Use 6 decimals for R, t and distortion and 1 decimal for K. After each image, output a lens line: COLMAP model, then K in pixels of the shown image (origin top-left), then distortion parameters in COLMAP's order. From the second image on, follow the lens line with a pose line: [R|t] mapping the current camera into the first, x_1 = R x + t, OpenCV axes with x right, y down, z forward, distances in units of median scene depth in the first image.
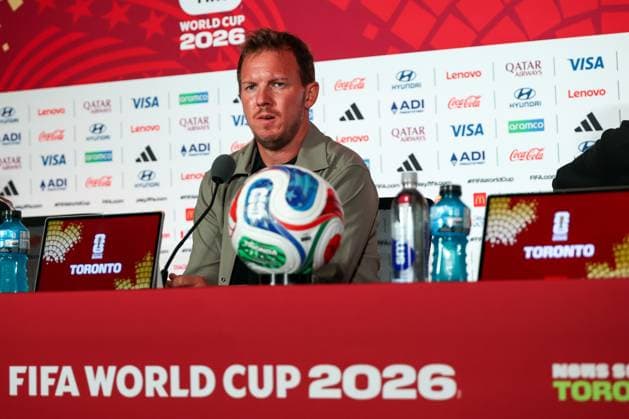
lens RADIAL K [[1723.1, 0, 314.5], [0, 1723.1, 209.5], [0, 0, 1]] dist [-0.064494, -0.107749]
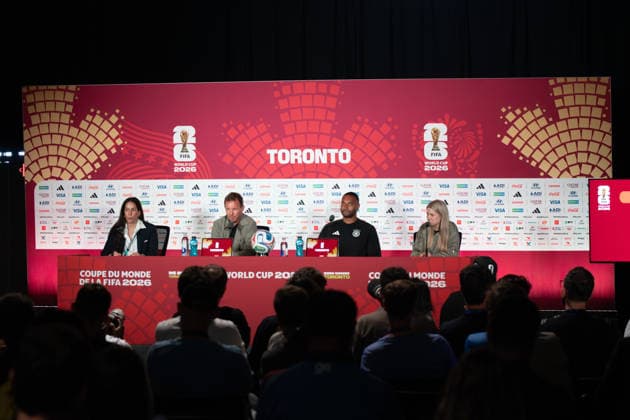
lens RADIAL K [[1595.3, 0, 315.0], [0, 1595.3, 210.0], [0, 0, 1]] dist [0.619349, 0.254266]
pose [[0.954415, 0.007917, 0.298377, -1.234666], [-0.029680, 0.997211, 0.068479, -0.399647], [-0.297003, -0.074213, 0.951988, -3.359930]]
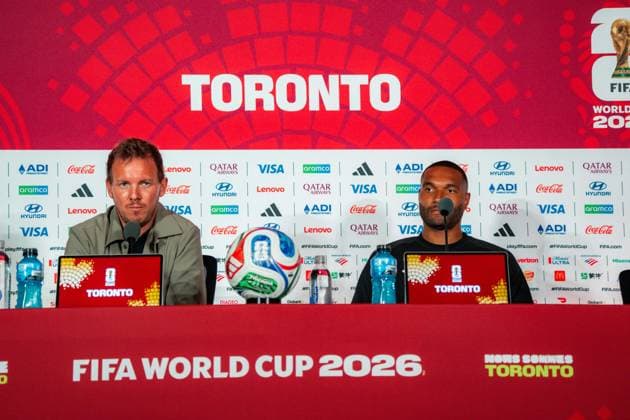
lens RADIAL K [[1595.3, 0, 315.0], [0, 1595.3, 210.0], [0, 0, 1]] dist [0.619349, 0.254266]
pose [[0.872576, 0.062726, 0.484435, -0.670419], [-0.036580, 0.997327, -0.063248, 0.047390], [-0.487108, 0.037468, 0.872538, -0.256968]]
